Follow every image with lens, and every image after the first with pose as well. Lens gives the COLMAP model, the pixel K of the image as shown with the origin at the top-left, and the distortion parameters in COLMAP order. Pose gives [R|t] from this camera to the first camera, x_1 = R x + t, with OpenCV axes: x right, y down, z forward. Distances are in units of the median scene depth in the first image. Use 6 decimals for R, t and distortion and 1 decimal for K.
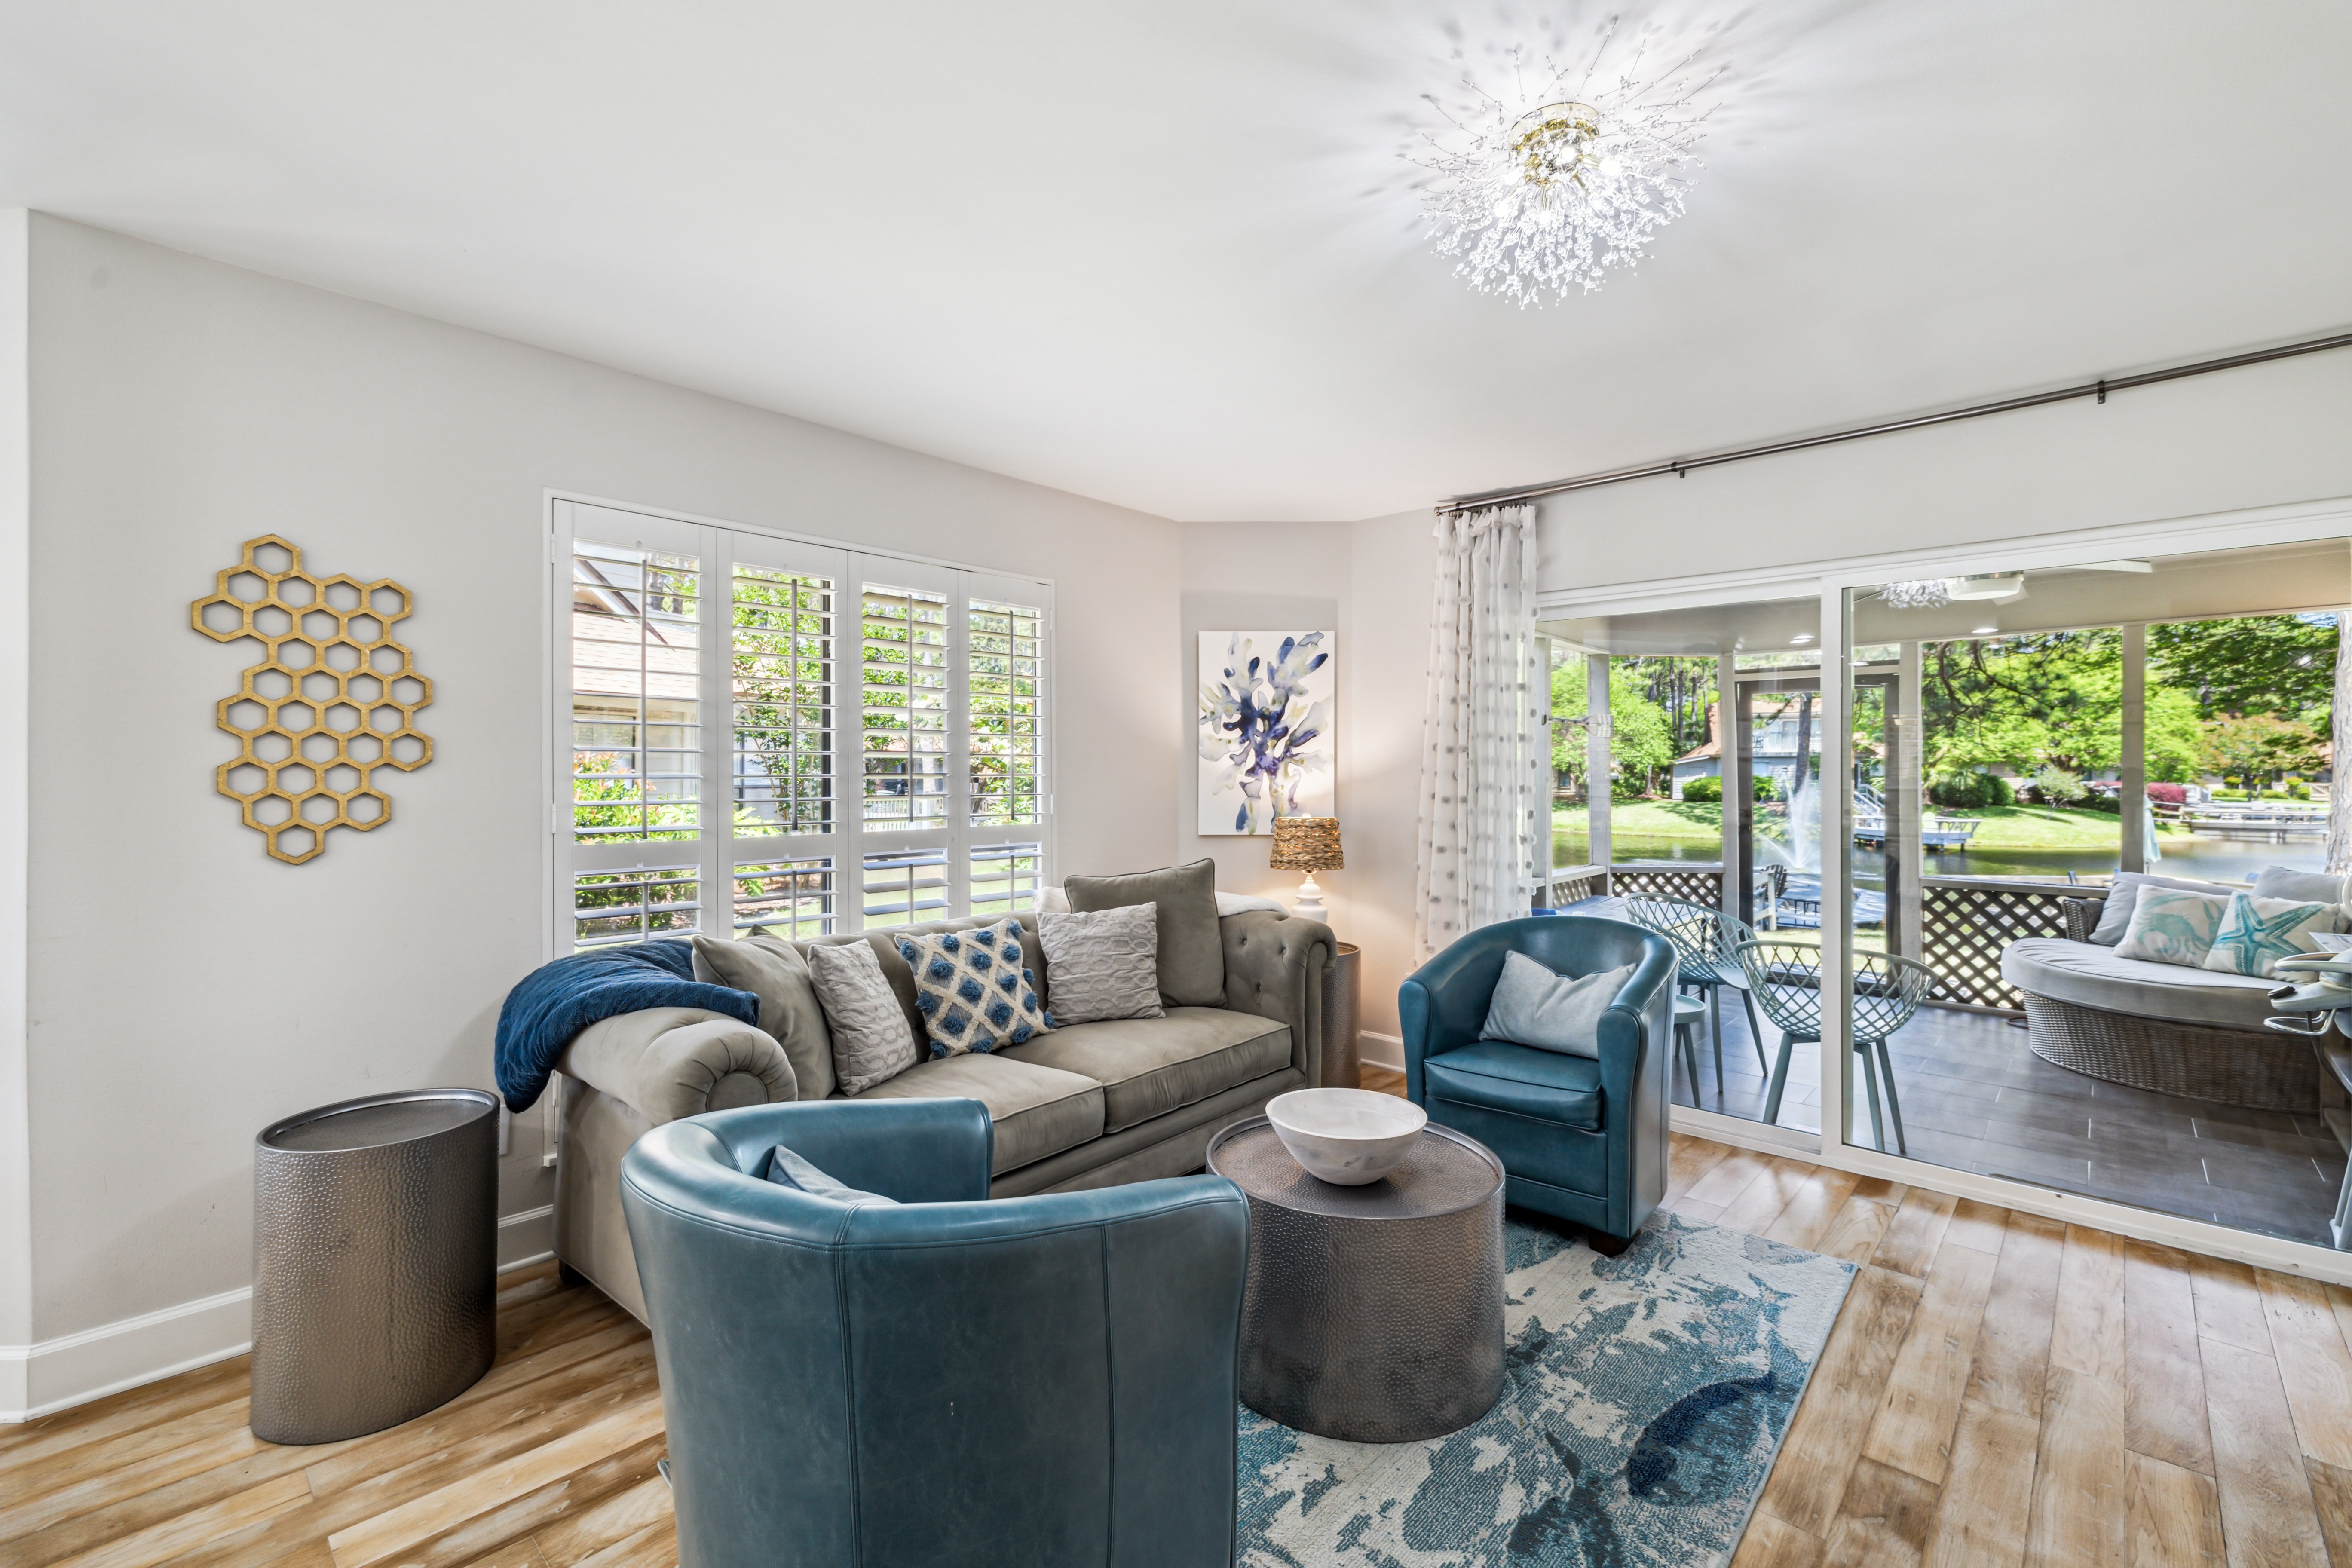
lens RADIAL K [[1001.5, 0, 1176.1], [0, 1001.5, 785.4], [0, 0, 1]] dist [-0.001178, -0.000612]
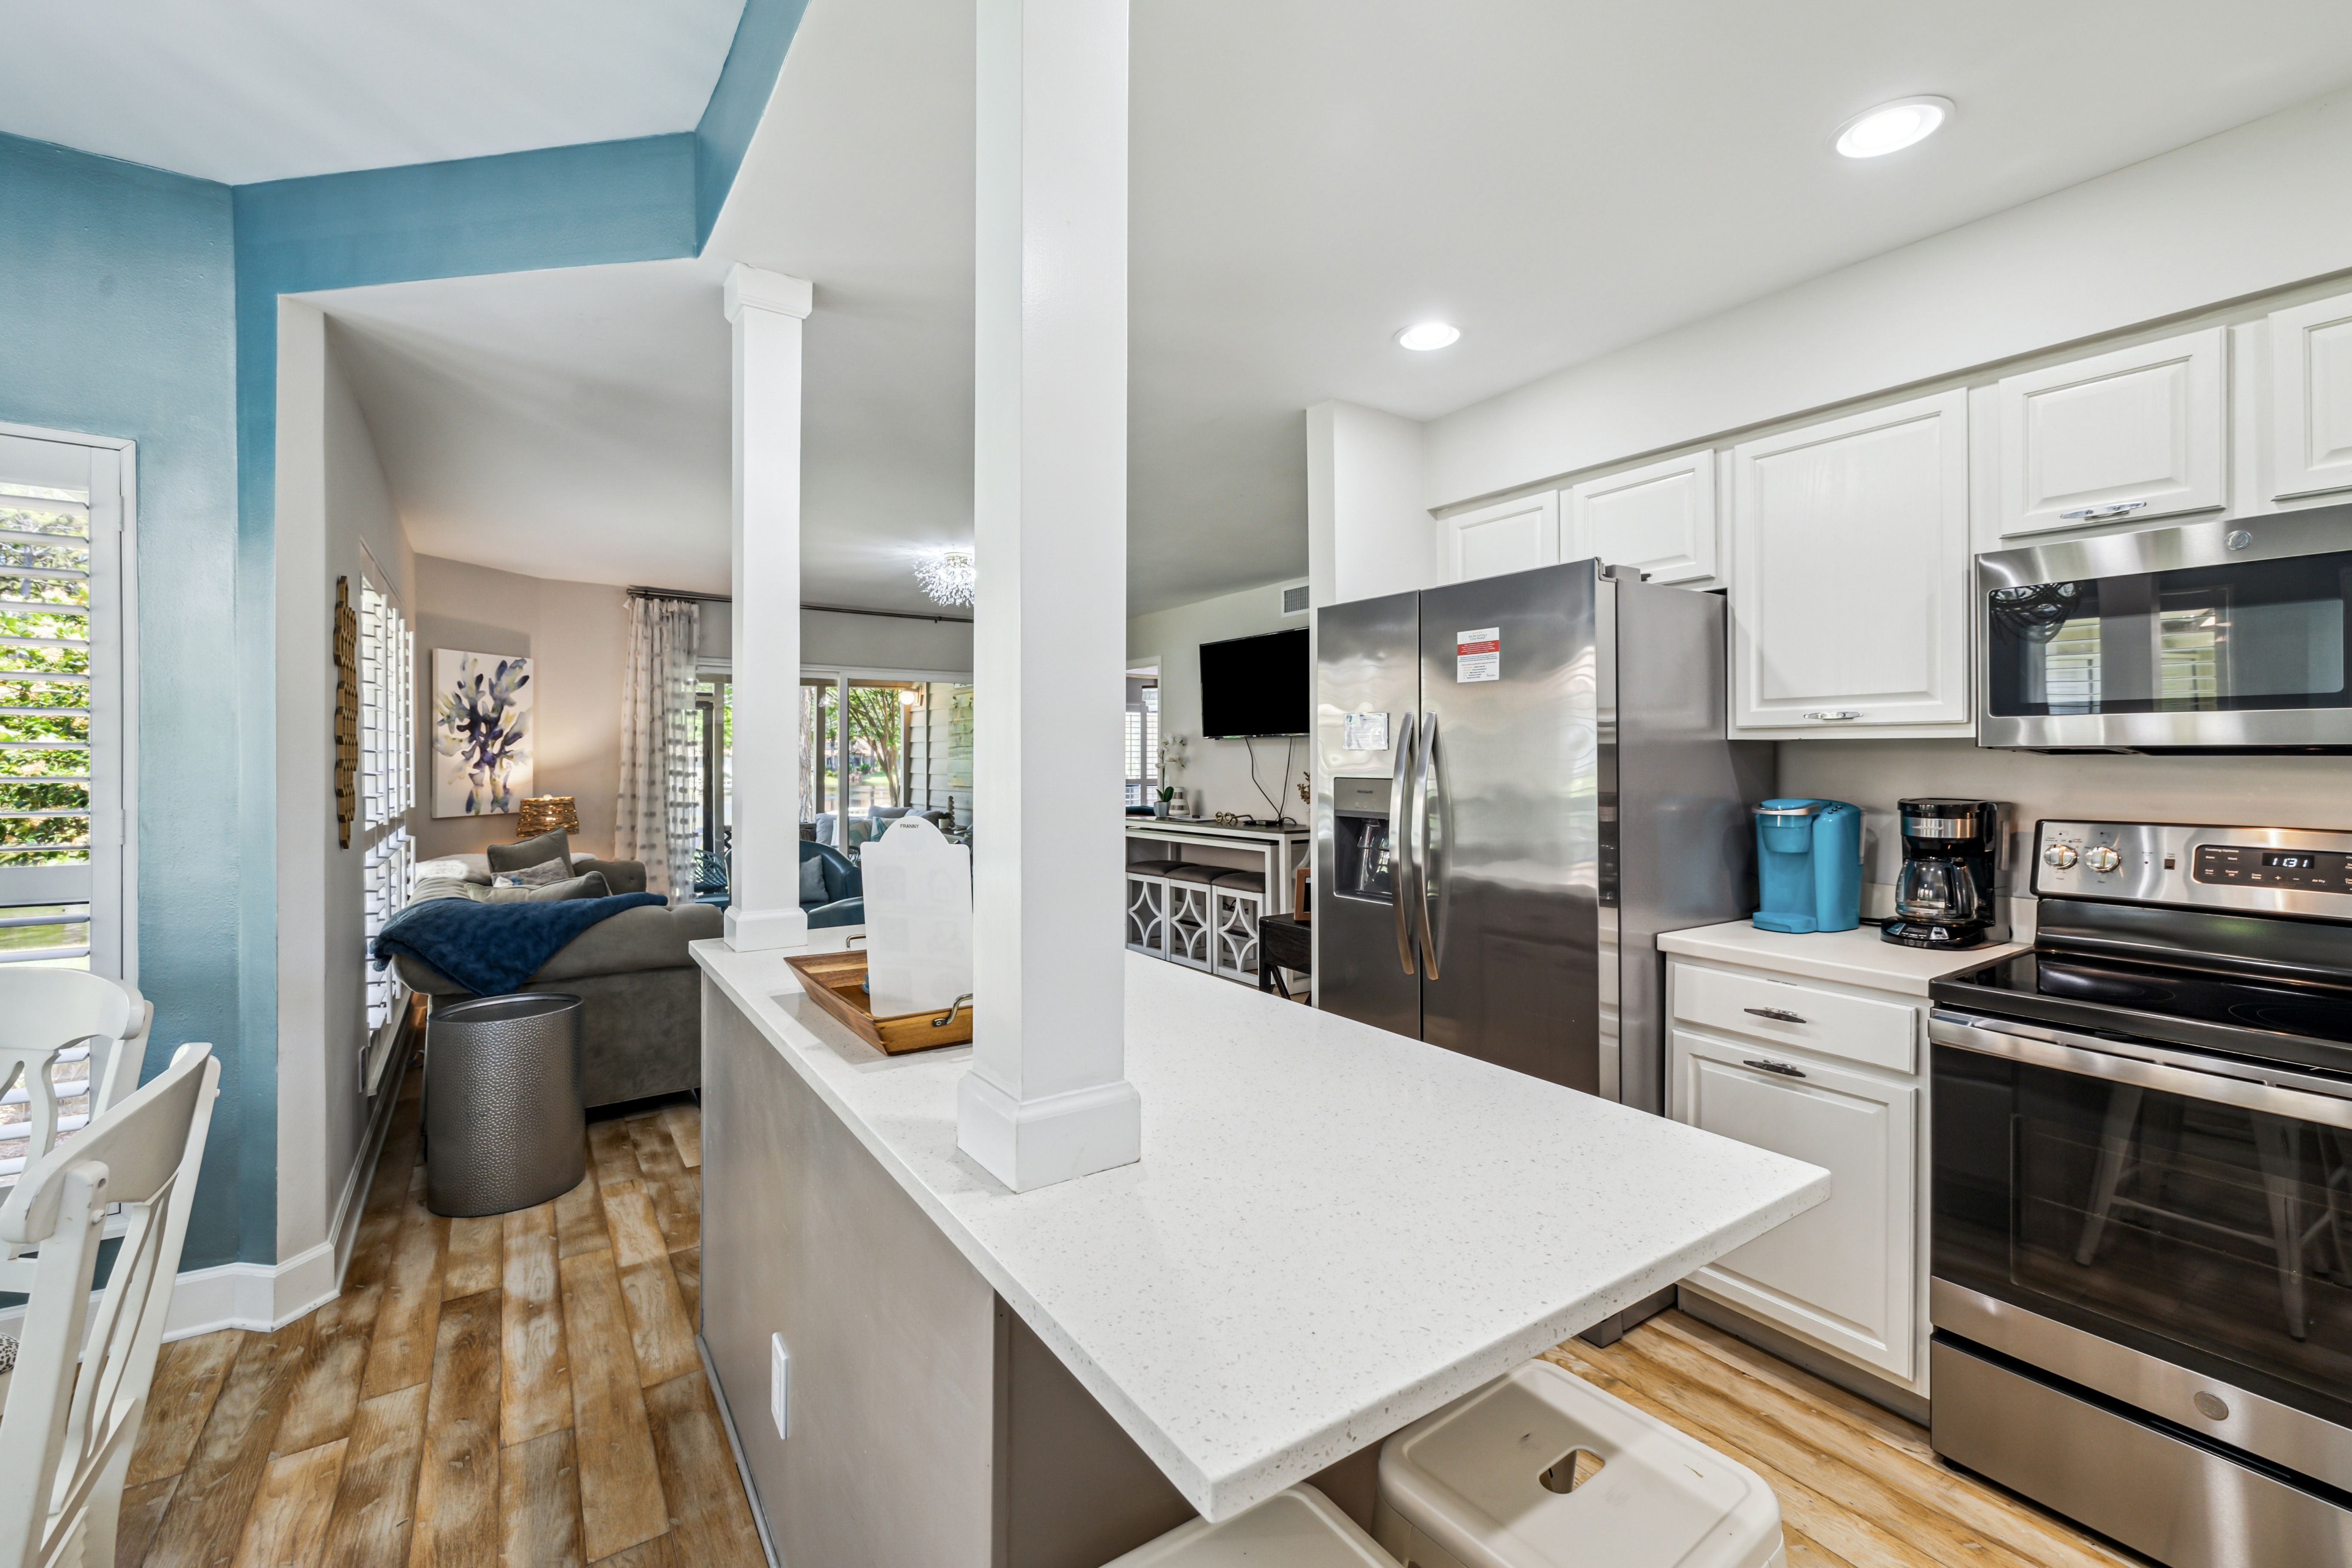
lens RADIAL K [[1001.5, 0, 1182.8], [0, 1001.5, 759.4], [0, 0, 1]] dist [-0.001178, -0.000612]
pose [[0.210859, -0.004266, 0.977507, -0.961675], [0.032271, 0.999476, -0.002599, 0.011103], [-0.976984, 0.032093, 0.210886, -0.123896]]
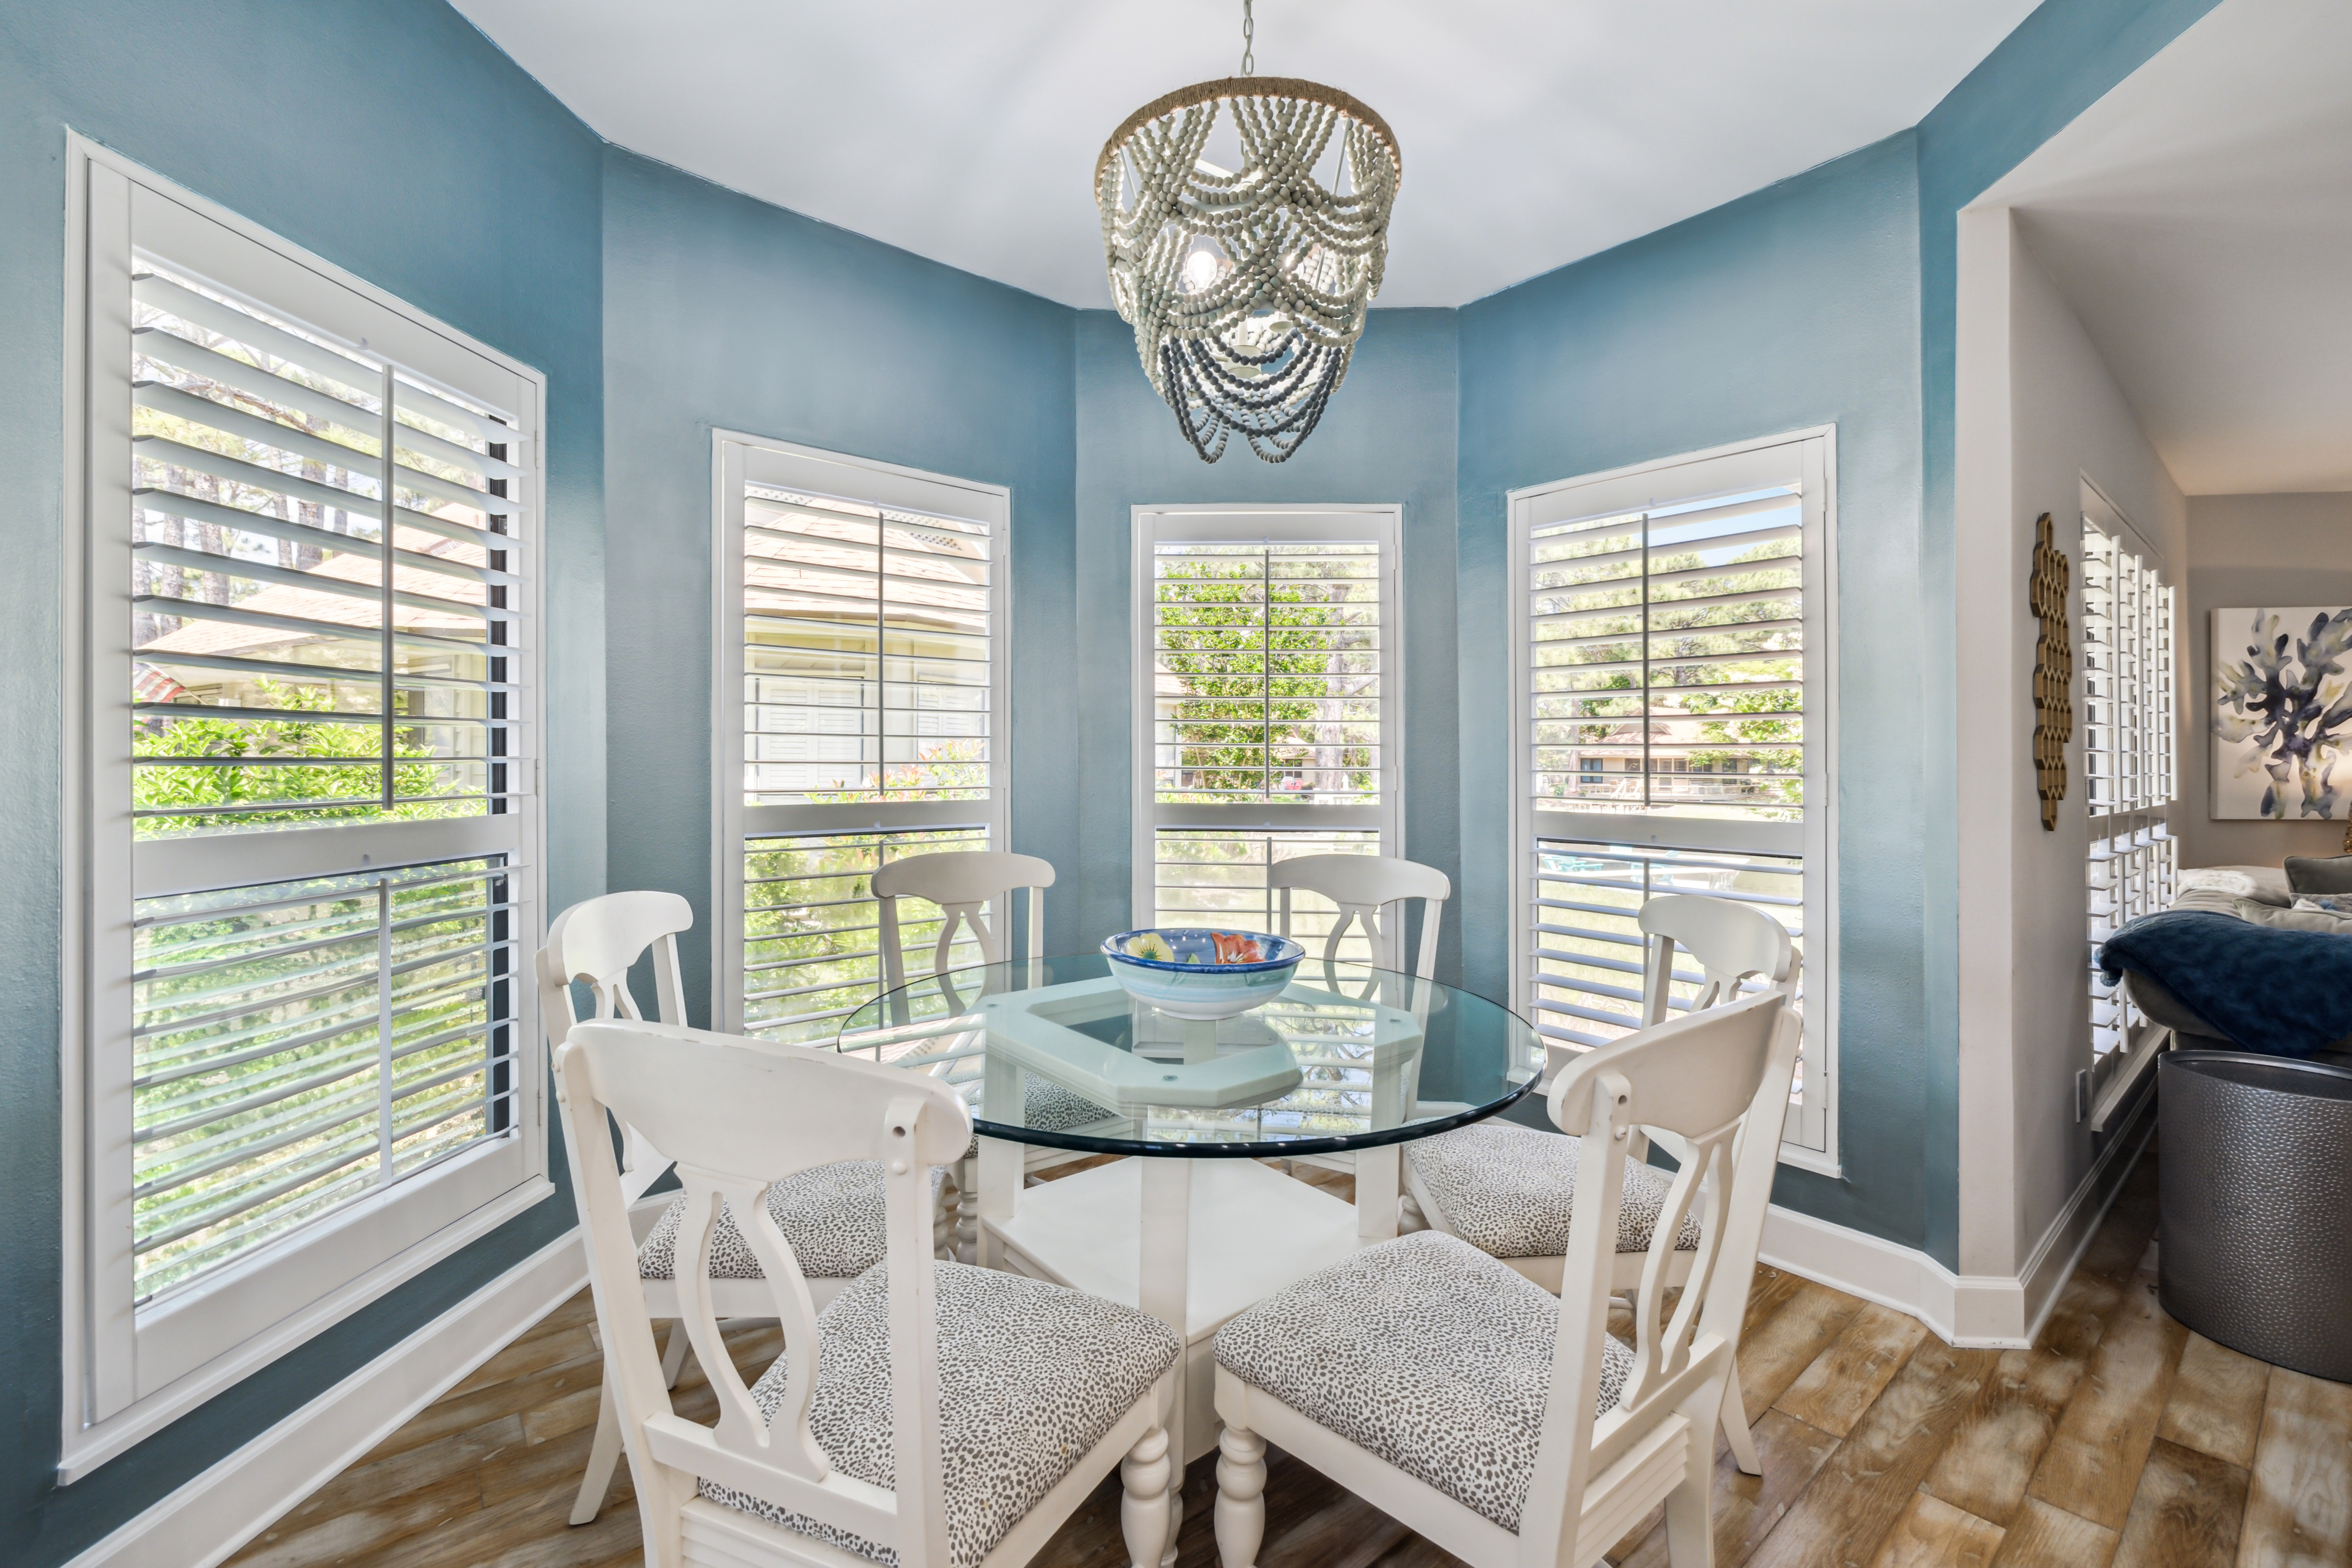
lens RADIAL K [[1001.5, 0, 1181.4], [0, 1001.5, 761.8], [0, 0, 1]] dist [-0.001178, -0.000612]
pose [[0.993898, -0.000765, -0.110303, -0.863717], [-0.003434, 0.999277, -0.037874, 0.033822], [0.110252, 0.038021, 0.993176, -0.063440]]
